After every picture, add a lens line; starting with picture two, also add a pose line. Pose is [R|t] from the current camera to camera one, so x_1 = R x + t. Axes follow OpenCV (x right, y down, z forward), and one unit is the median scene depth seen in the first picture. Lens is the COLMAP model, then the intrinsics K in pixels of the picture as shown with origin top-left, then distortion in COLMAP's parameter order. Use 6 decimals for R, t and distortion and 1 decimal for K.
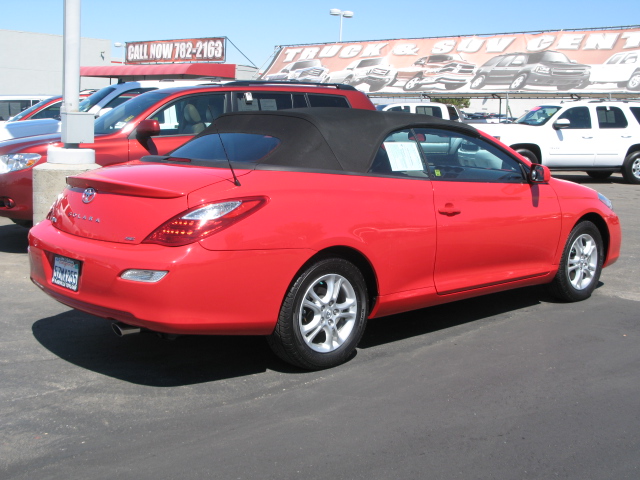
lens RADIAL K [[874.2, 0, 318.9], [0, 874.2, 240.4], [0, 0, 1]] dist [0.078245, 0.000000]
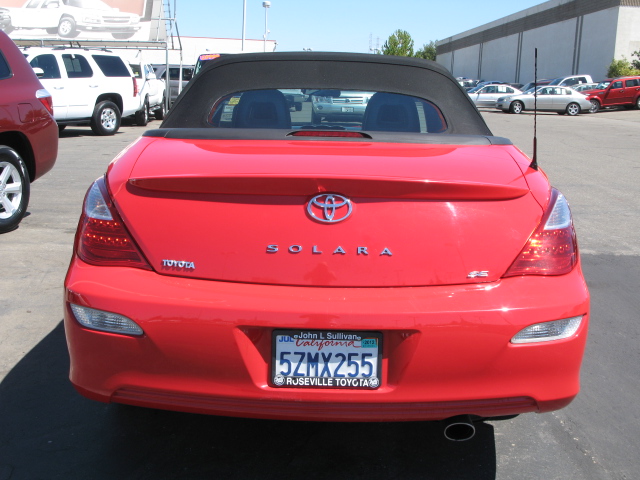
lens RADIAL K [[874.2, 0, 319.9], [0, 874.2, 238.6], [0, 0, 1]] dist [0.078245, 0.000000]
pose [[0.717176, -0.152221, 0.680064, -0.148365], [0.115994, 0.988314, 0.098894, -0.020606], [-0.687171, 0.007959, 0.726452, 0.142609]]
